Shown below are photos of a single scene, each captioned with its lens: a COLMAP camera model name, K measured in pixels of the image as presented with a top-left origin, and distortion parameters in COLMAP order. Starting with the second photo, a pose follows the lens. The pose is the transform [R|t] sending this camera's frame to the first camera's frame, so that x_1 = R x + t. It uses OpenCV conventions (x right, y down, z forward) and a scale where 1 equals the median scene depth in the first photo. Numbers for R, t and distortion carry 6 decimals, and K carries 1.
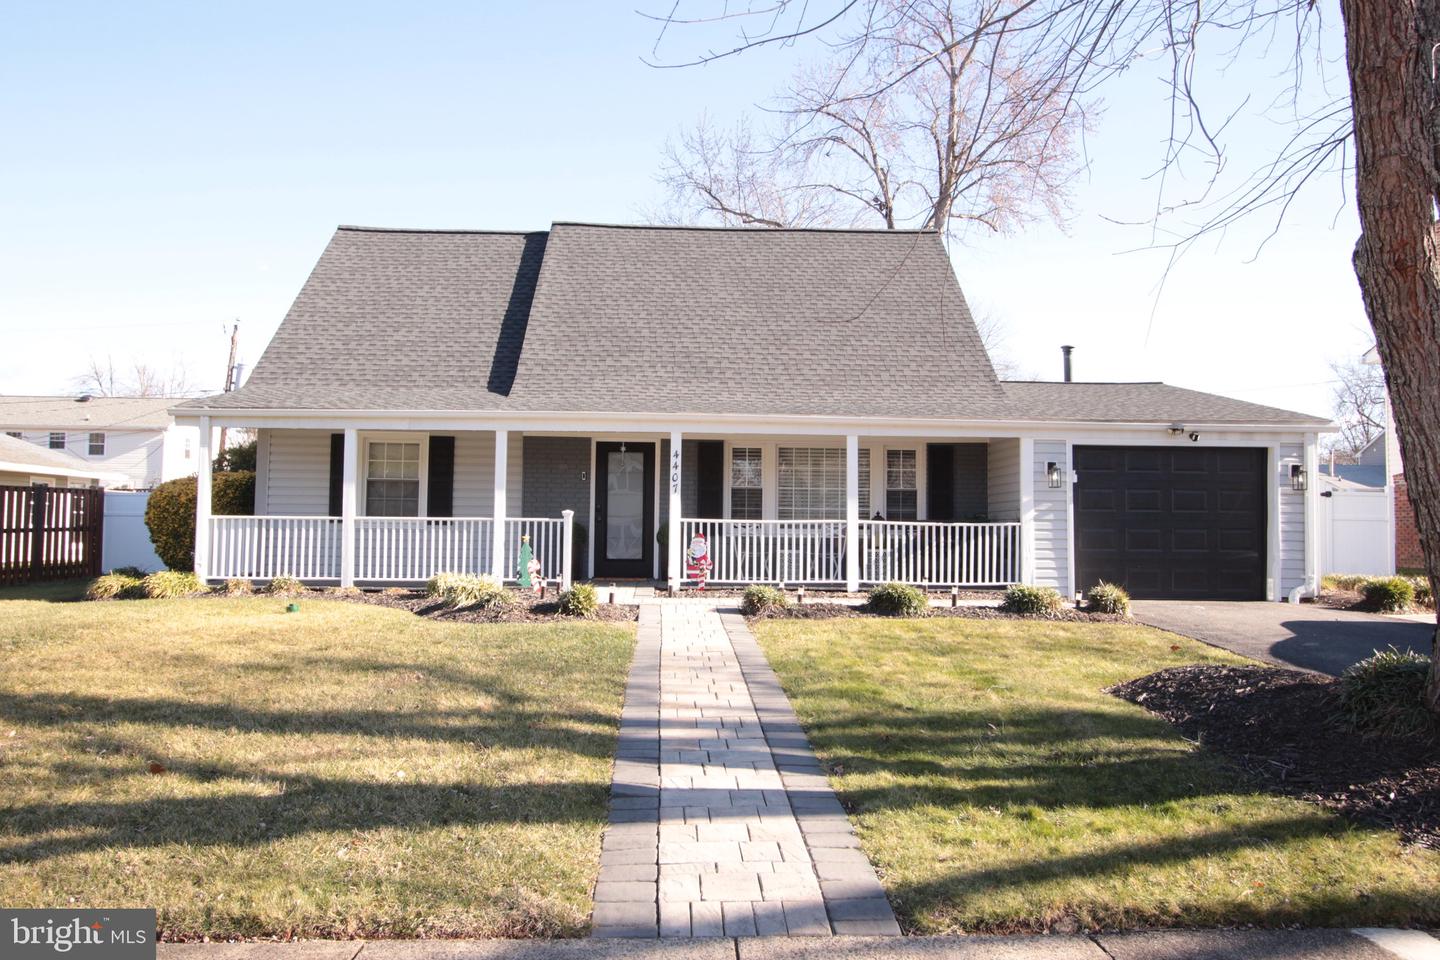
lens RADIAL K [[1051.0, 0, 720.0], [0, 1051.0, 480.0], [0, 0, 1]] dist [0.000880, 0.004708]
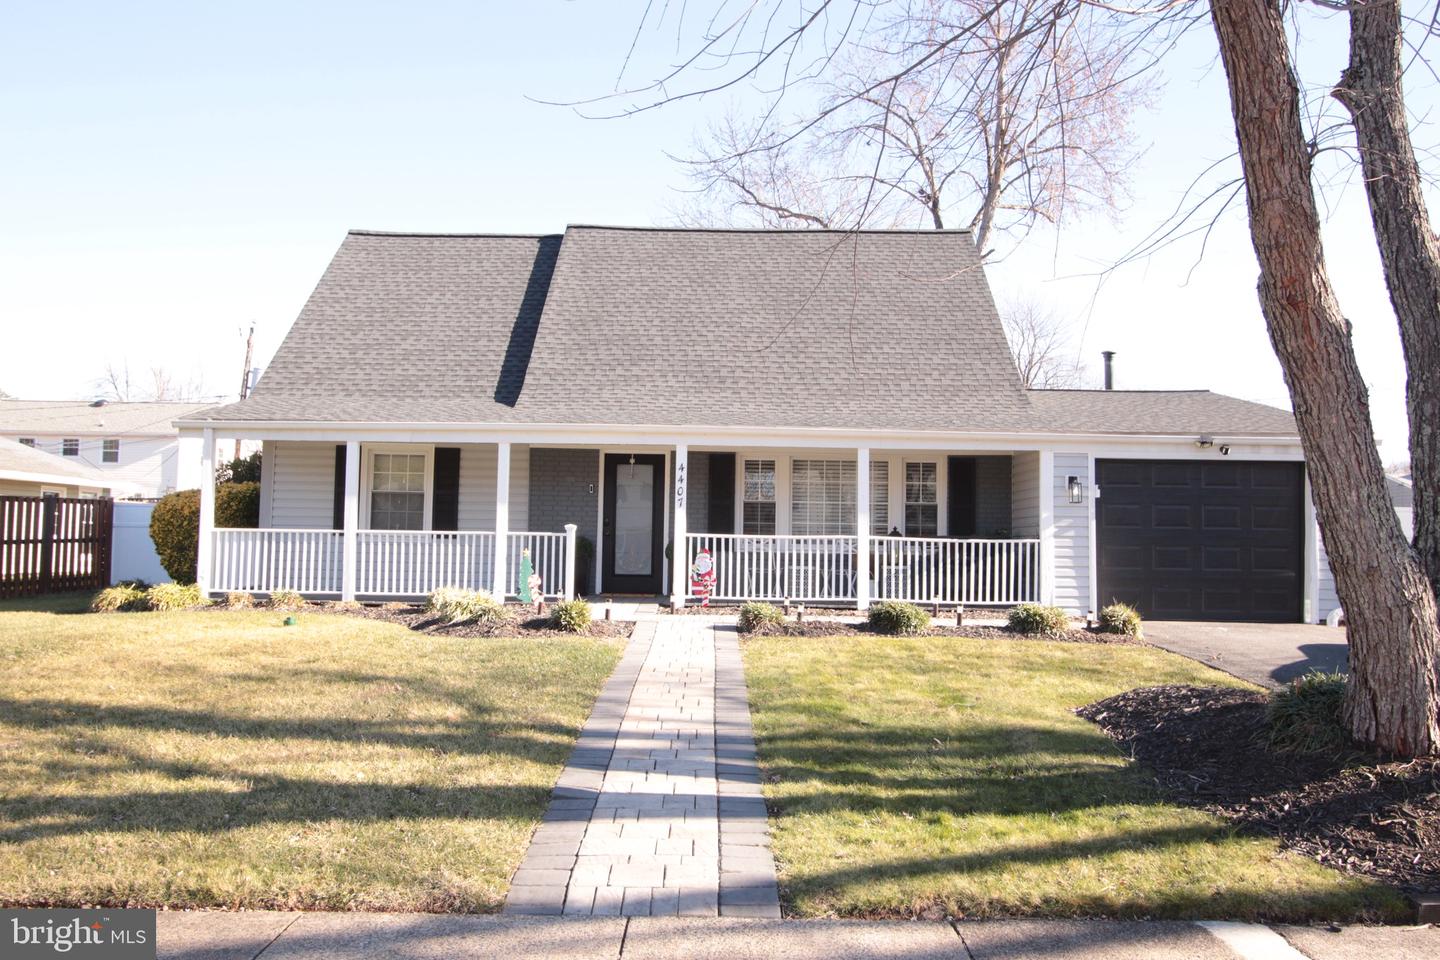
lens RADIAL K [[1142.7, 0, 720.0], [0, 1142.7, 480.0], [0, 0, 1]] dist [0.002209, 0.011873]
pose [[0.998835, 0.002504, -0.048197, 0.080504], [-0.002856, 0.999970, -0.007249, -0.009296], [0.048178, 0.007378, 0.998812, -0.100935]]
